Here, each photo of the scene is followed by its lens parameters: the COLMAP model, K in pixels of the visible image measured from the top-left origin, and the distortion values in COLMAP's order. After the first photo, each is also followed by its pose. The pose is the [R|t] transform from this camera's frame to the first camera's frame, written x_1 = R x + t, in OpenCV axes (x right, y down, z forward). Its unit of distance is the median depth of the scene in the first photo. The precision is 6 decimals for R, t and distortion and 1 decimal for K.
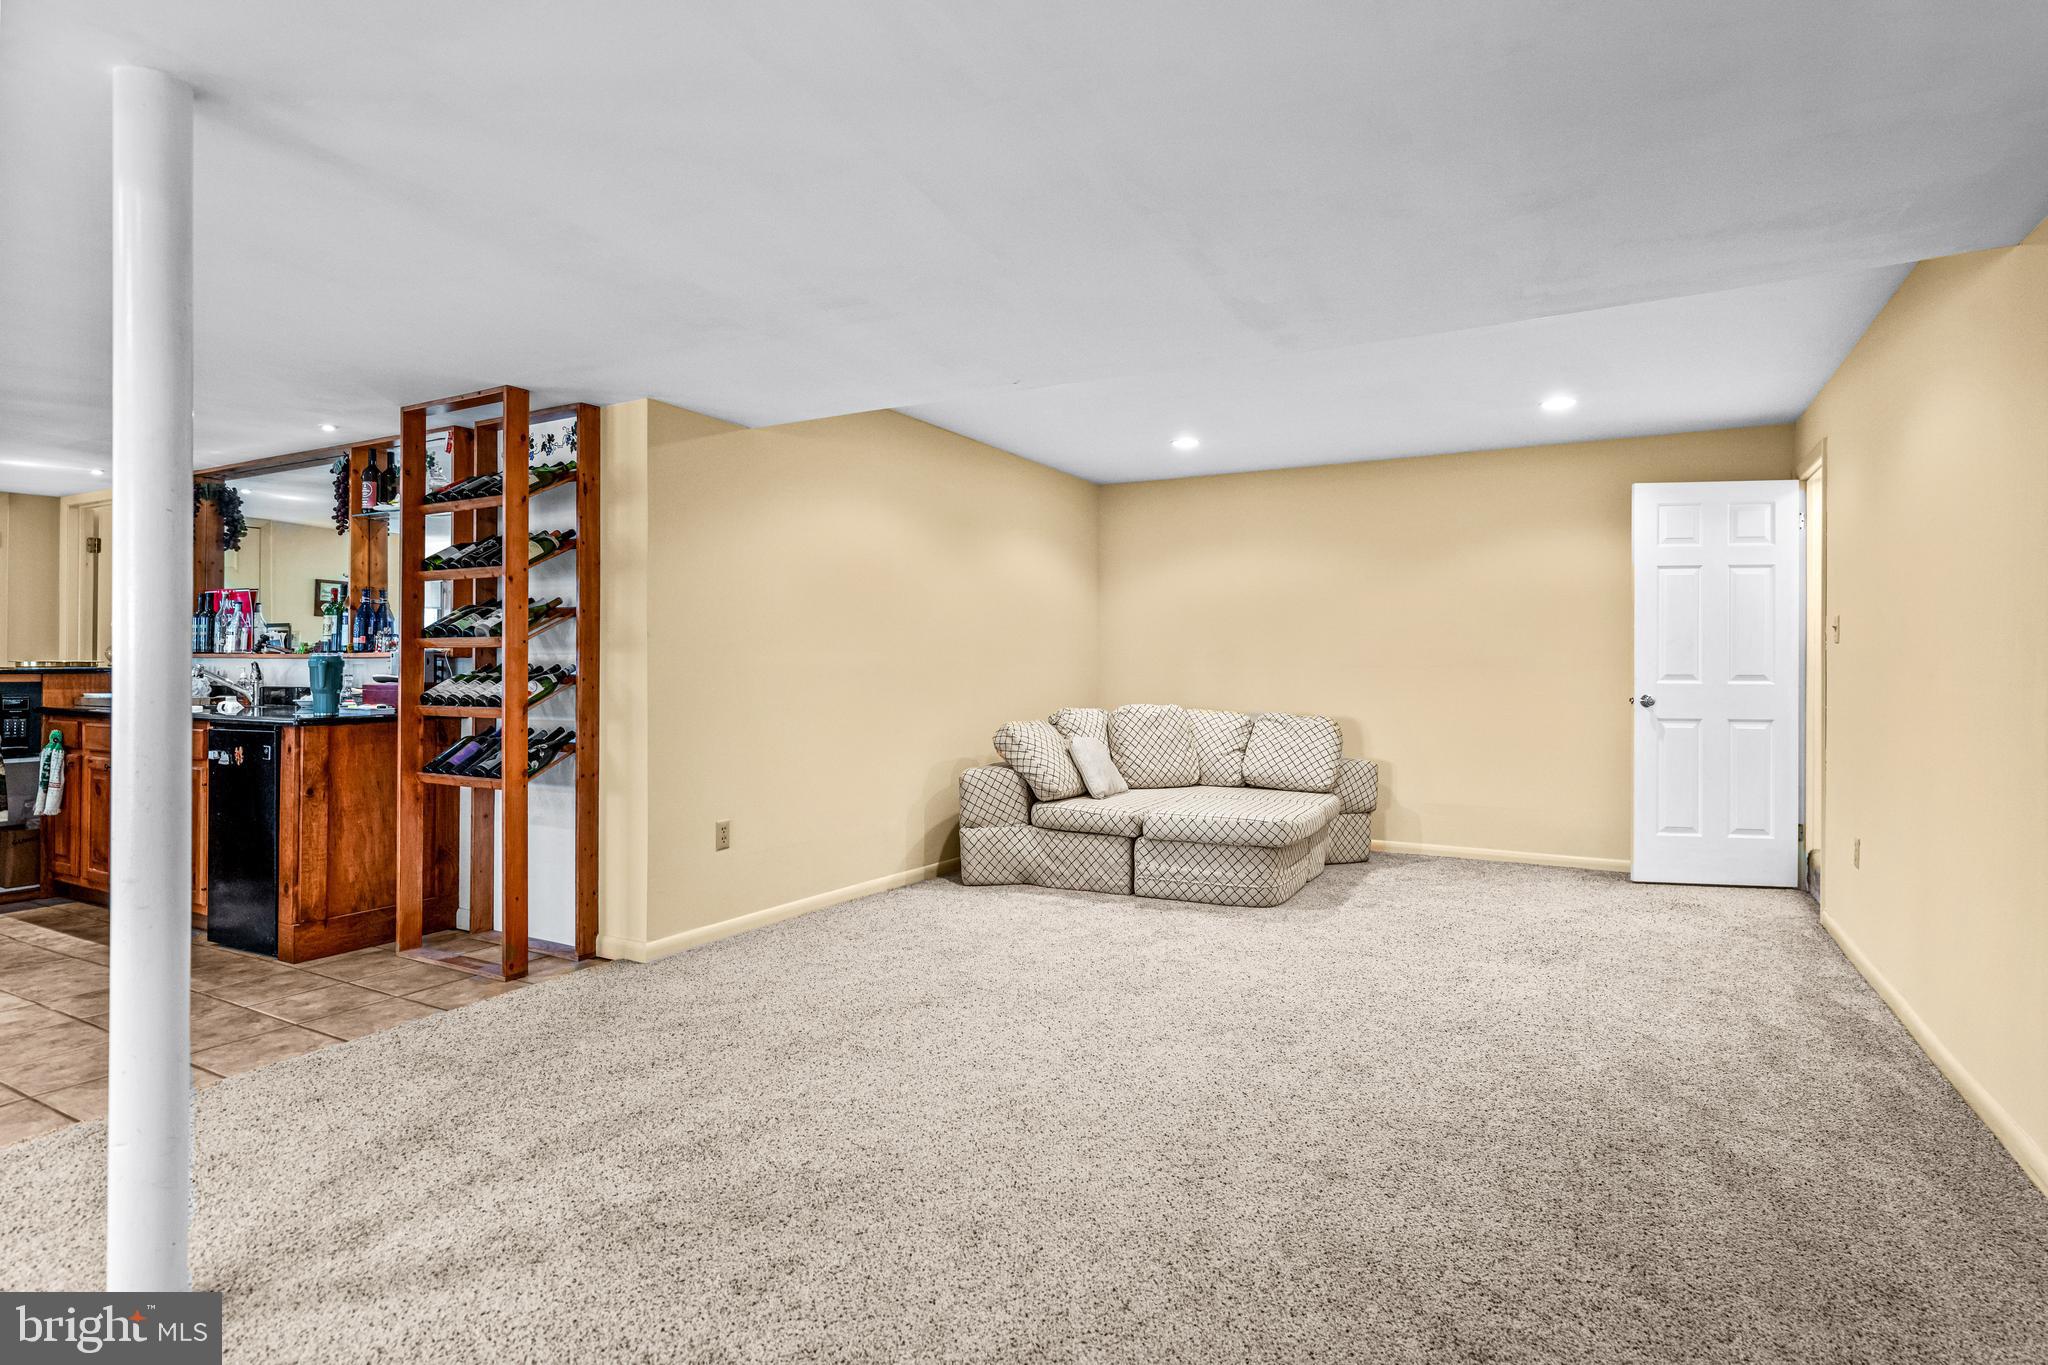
lens RADIAL K [[1041.9, 0, 1028.2], [0, 1041.9, 657.6], [0, 0, 1]] dist [0.002798, 0.000481]
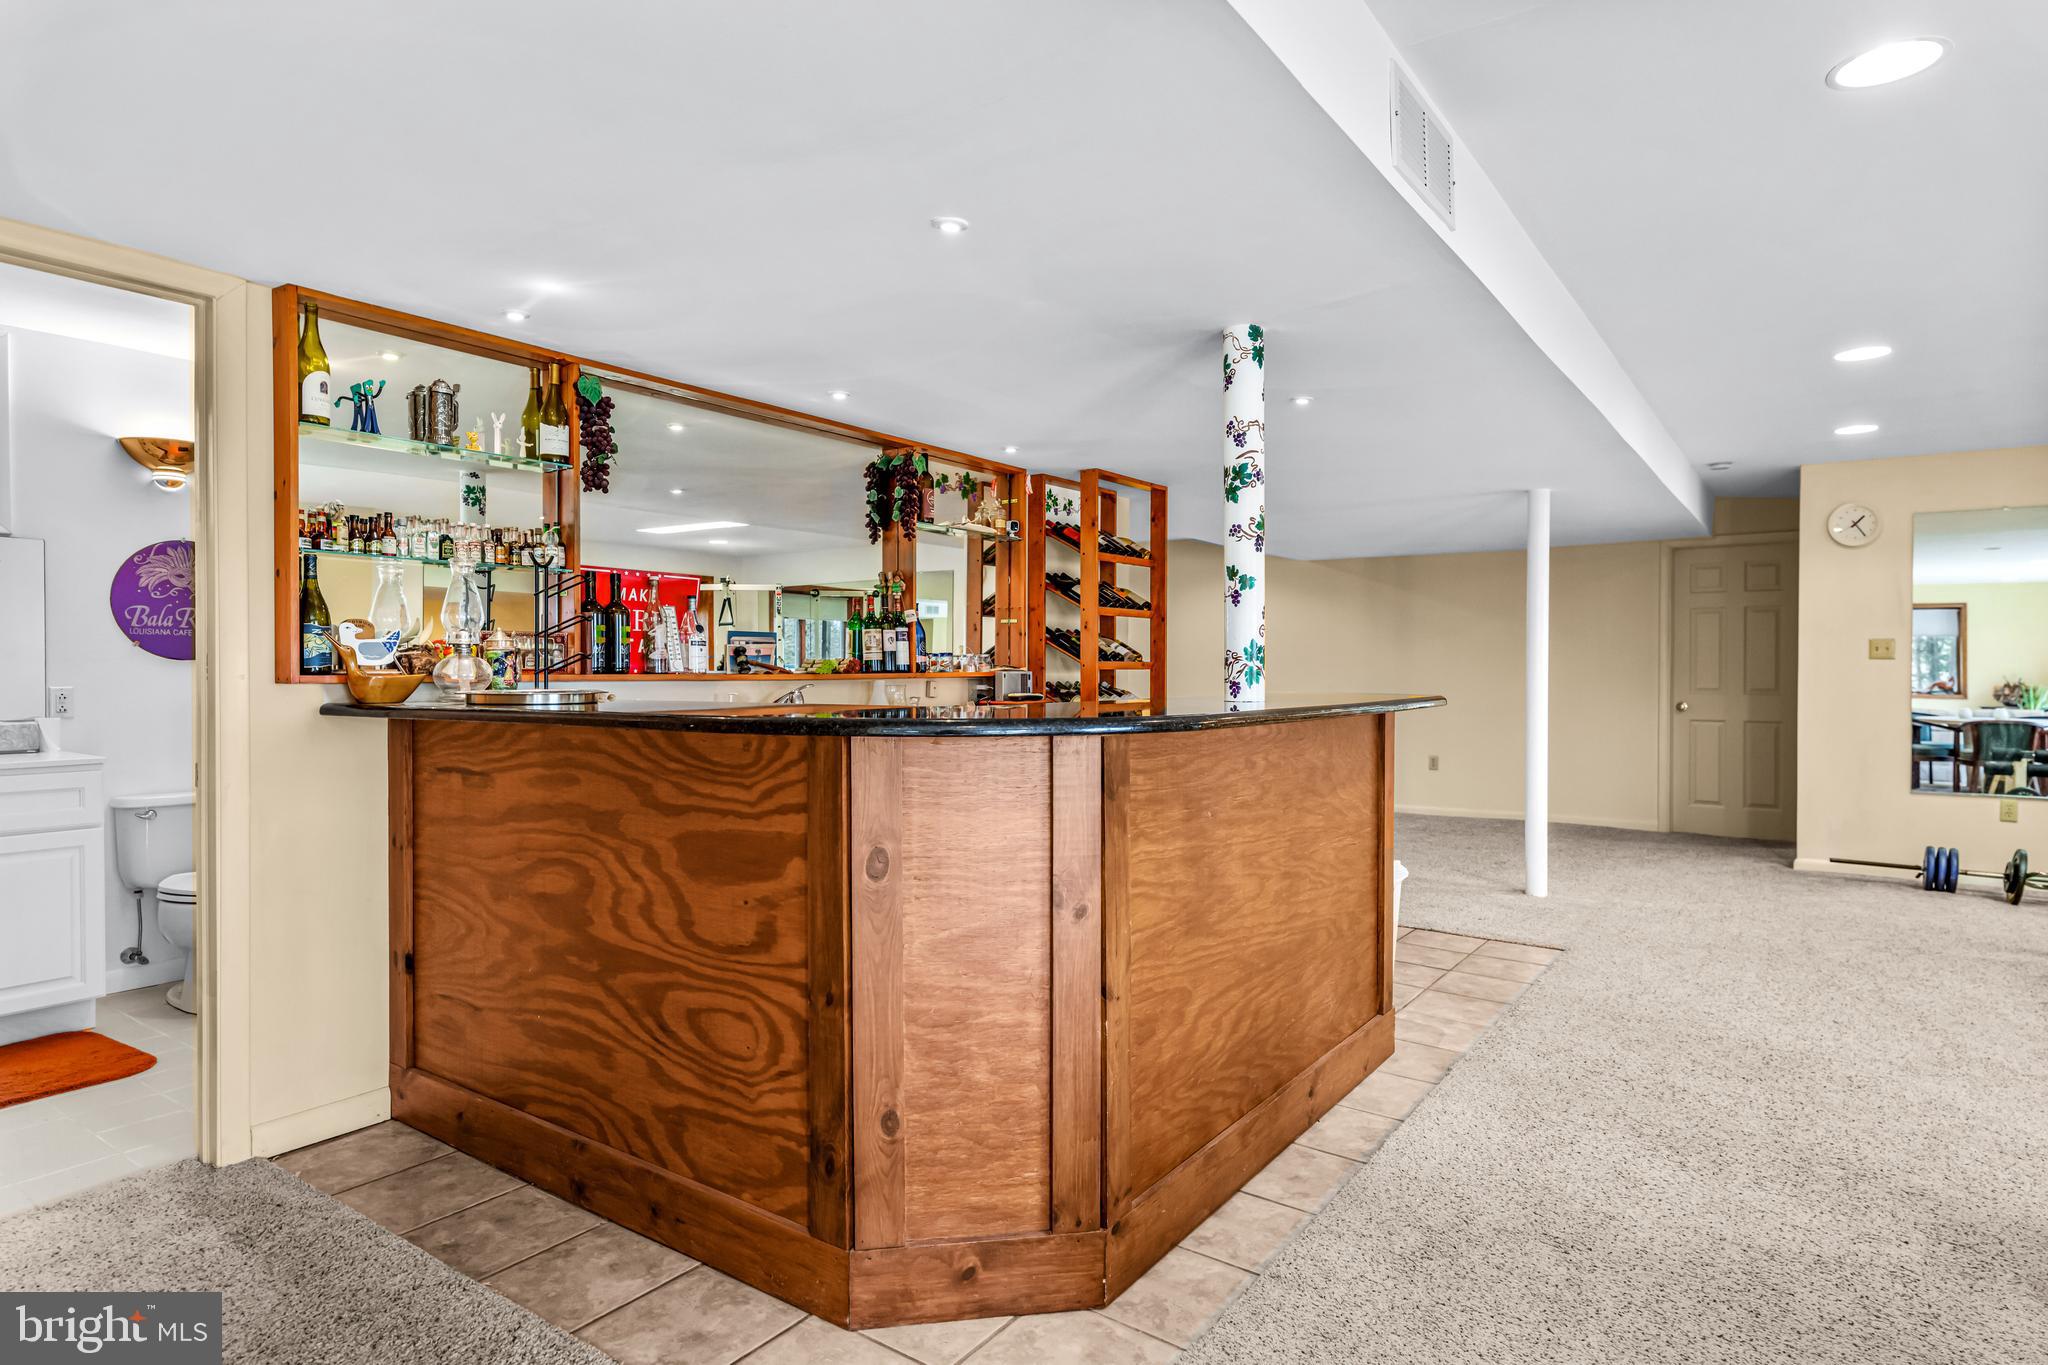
lens RADIAL K [[1134.6, 0, 1024.0], [0, 1134.6, 682.5], [0, 0, 1]] dist [0.013694, 0.000078]
pose [[0.114309, -0.014540, 0.993339, -1.924441], [-0.008483, 0.999842, 0.015611, -0.015125], [-0.993409, -0.010210, 0.114167, 0.943425]]
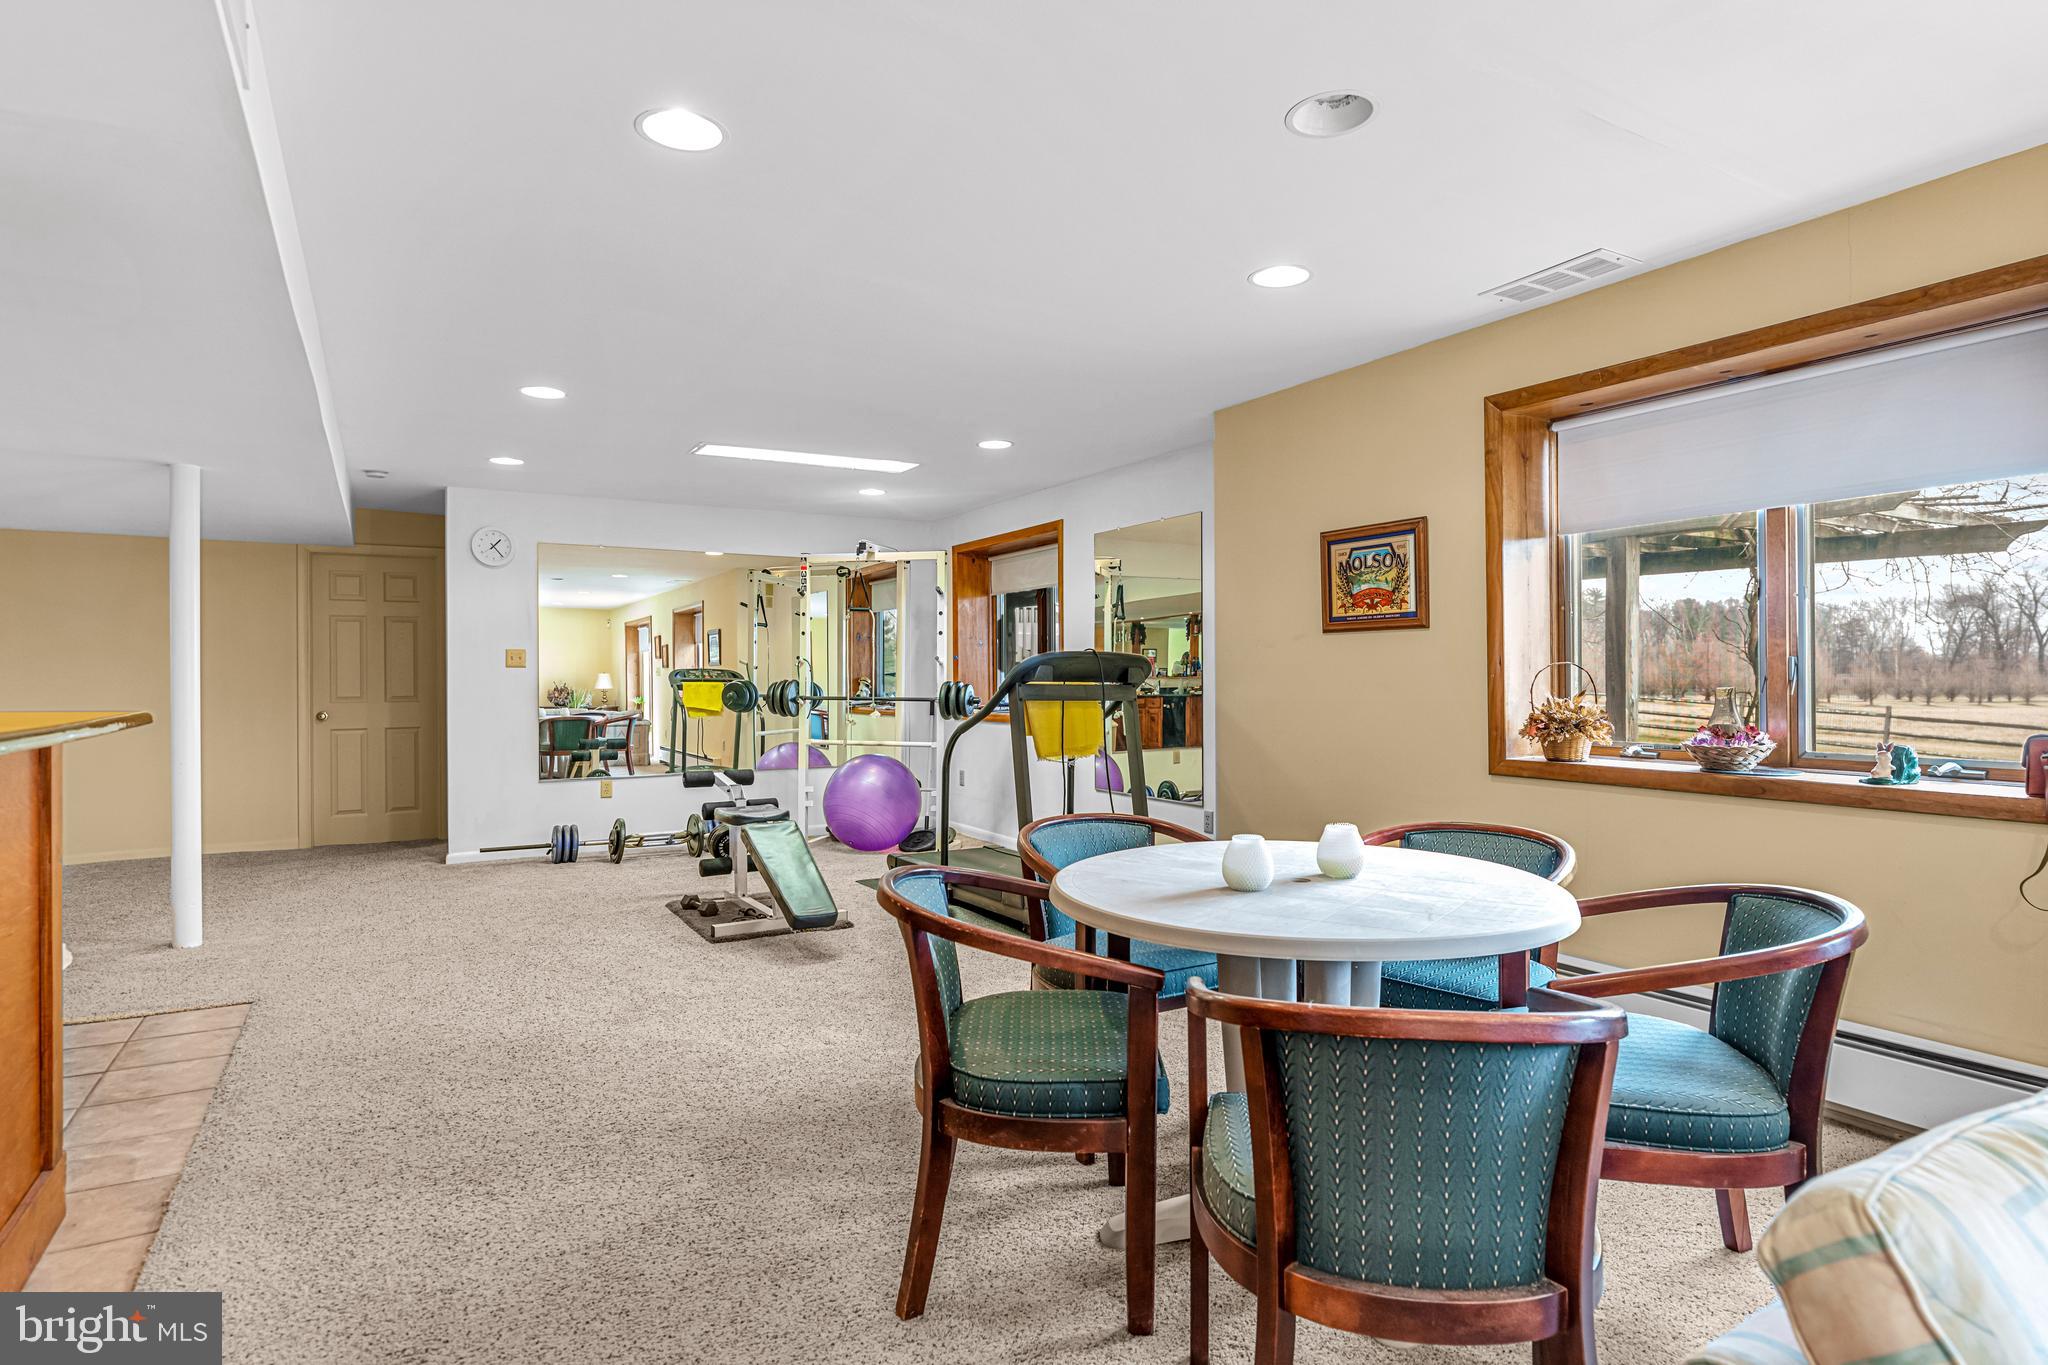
lens RADIAL K [[1078.2, 0, 1017.7], [0, 1078.2, 675.8], [0, 0, 1]] dist [0.005221, 0.000892]
pose [[-0.861898, 0.003497, 0.507069, -1.771380], [0.001496, 0.999989, -0.004353, -0.011023], [-0.507079, -0.002993, -0.861894, 1.007948]]
